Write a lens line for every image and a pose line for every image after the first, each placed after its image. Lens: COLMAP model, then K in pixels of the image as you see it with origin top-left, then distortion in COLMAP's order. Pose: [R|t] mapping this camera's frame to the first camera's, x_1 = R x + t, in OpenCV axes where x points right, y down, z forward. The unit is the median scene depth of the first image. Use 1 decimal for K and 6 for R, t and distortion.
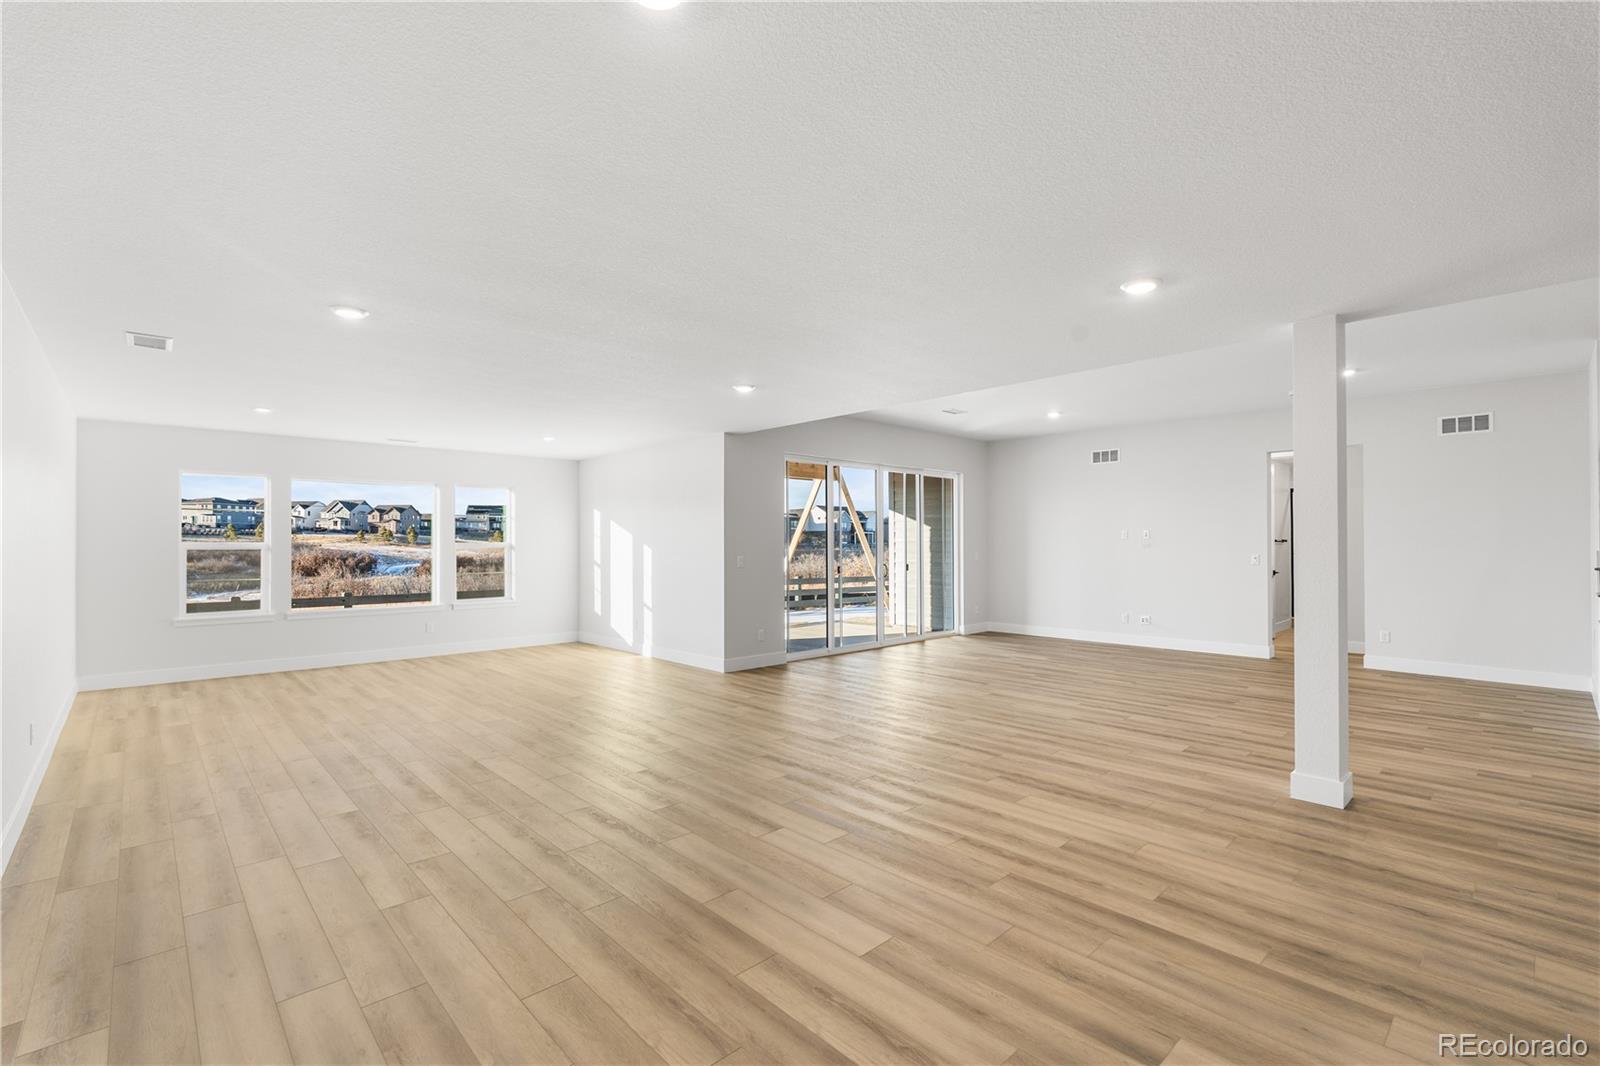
lens RADIAL K [[707.9, 0, 796.4], [0, 707.9, 539.4], [0, 0, 1]] dist [0.000724, -0.006074]
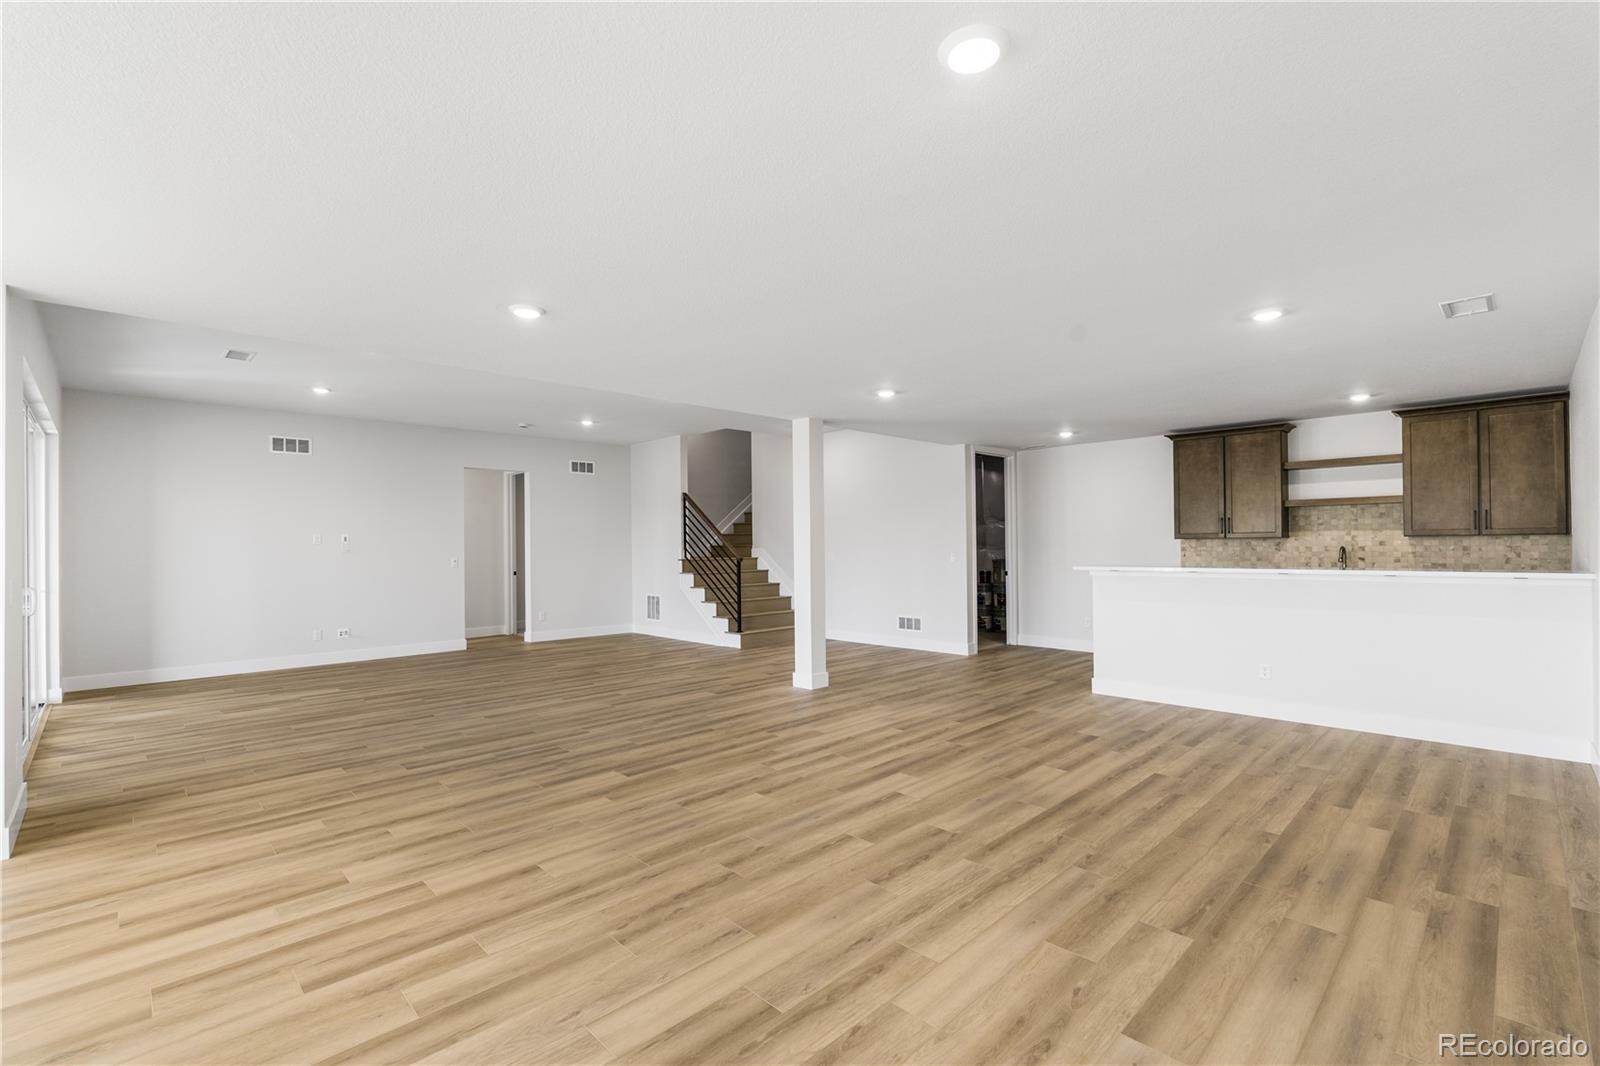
lens RADIAL K [[707.9, 0, 796.4], [0, 707.9, 539.4], [0, 0, 1]] dist [0.000724, -0.006074]
pose [[-0.024995, 0.009132, 0.999646, -1.270368], [0.004027, 0.999951, -0.009034, 0.012179], [-0.999679, 0.003799, -0.025031, 1.305872]]
